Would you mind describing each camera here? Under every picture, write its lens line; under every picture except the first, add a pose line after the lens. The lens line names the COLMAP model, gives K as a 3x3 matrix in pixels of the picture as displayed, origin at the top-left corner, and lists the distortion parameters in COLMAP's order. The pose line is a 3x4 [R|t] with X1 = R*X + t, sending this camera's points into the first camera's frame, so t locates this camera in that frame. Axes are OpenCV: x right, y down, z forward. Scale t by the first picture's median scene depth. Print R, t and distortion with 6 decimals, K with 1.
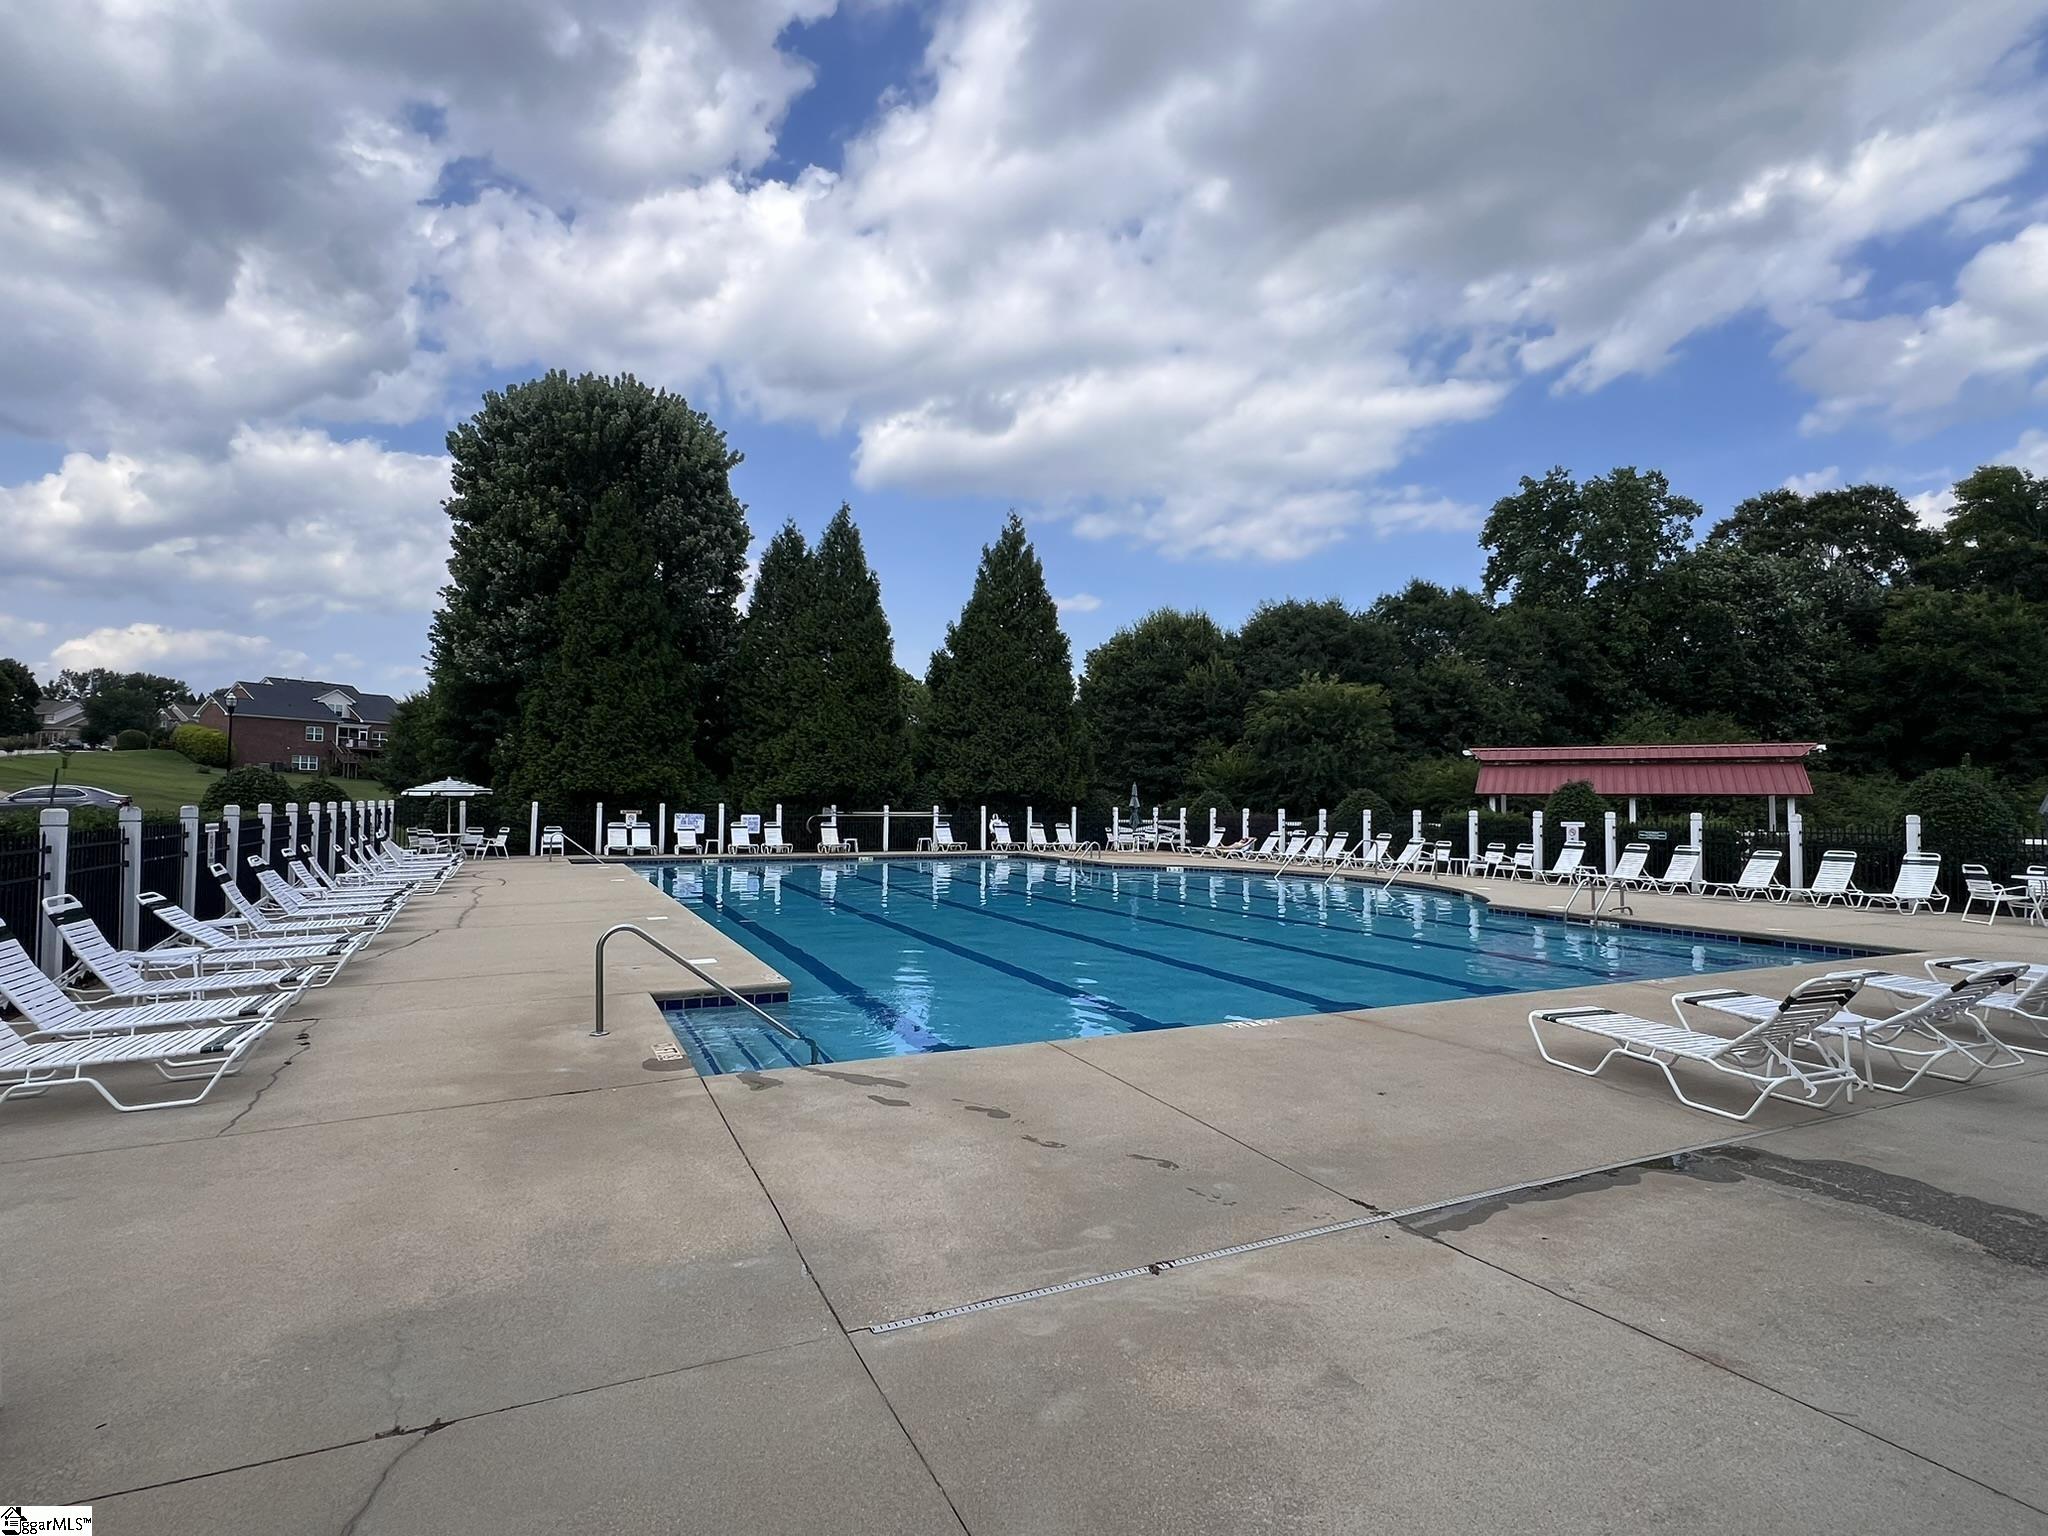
lens RADIAL K [[1012.1, 0, 1024.0], [0, 1012.1, 768.0], [0, 0, 1]] dist [0.002309, 0.000654]
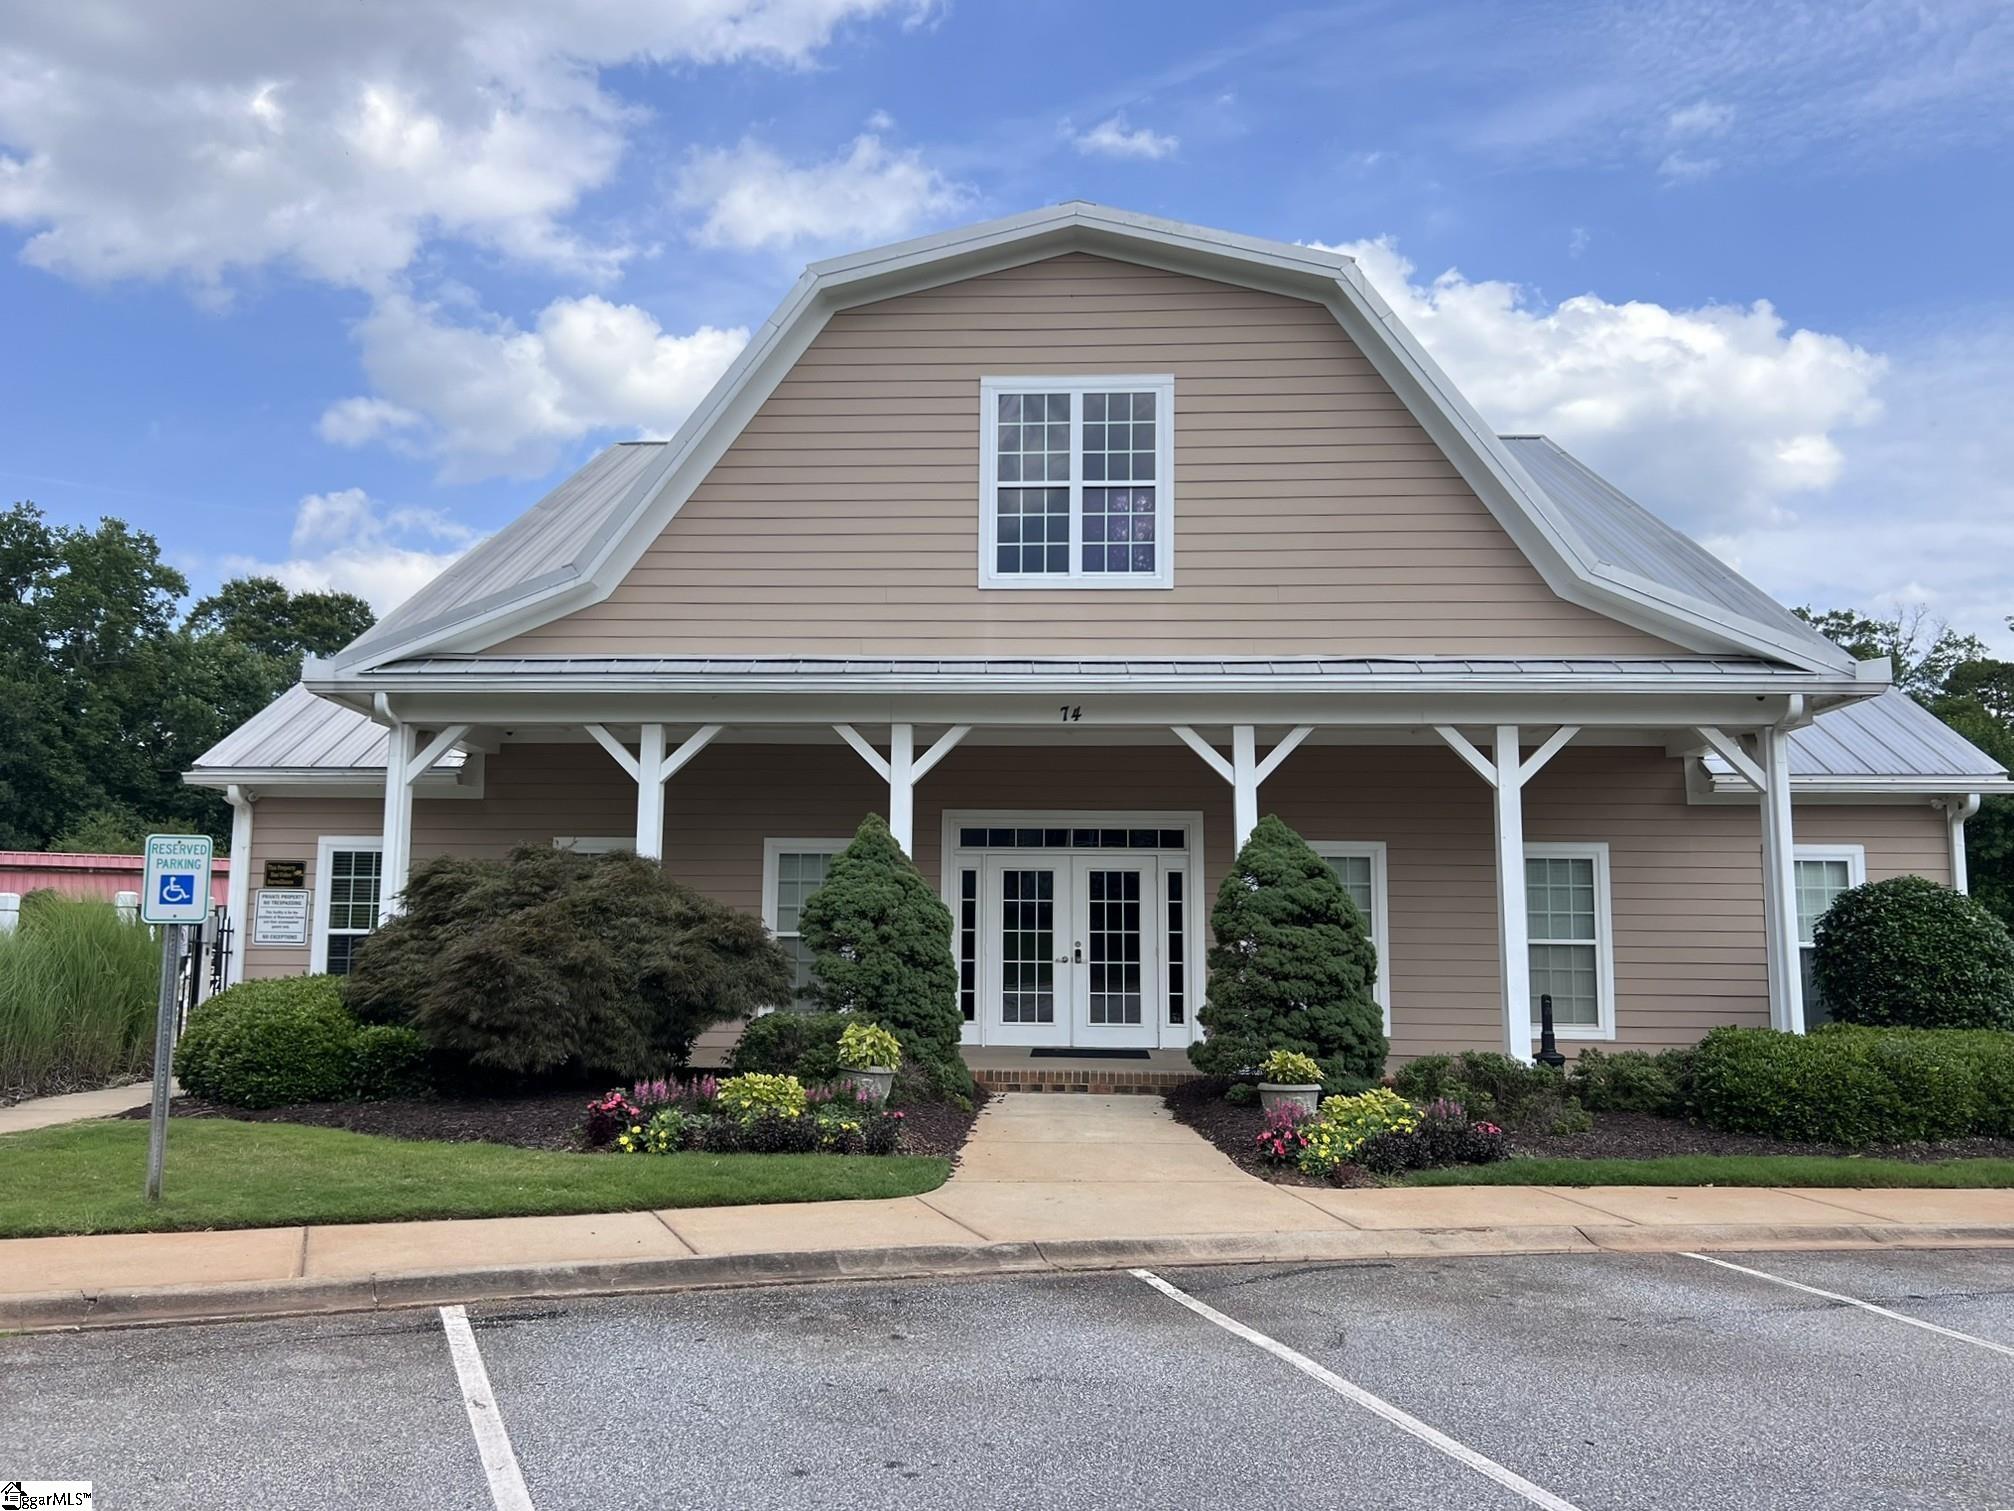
lens RADIAL K [[1541.2, 0, 1007.0], [0, 1541.2, 755.5], [0, 0, 1]] dist [-0.002858, -0.000325]
pose [[0.452121, 0.108172, 0.885373, -0.171925], [-0.037496, 0.994047, -0.102302, 0.000845], [-0.891168, 0.013055, 0.453485, -0.230139]]
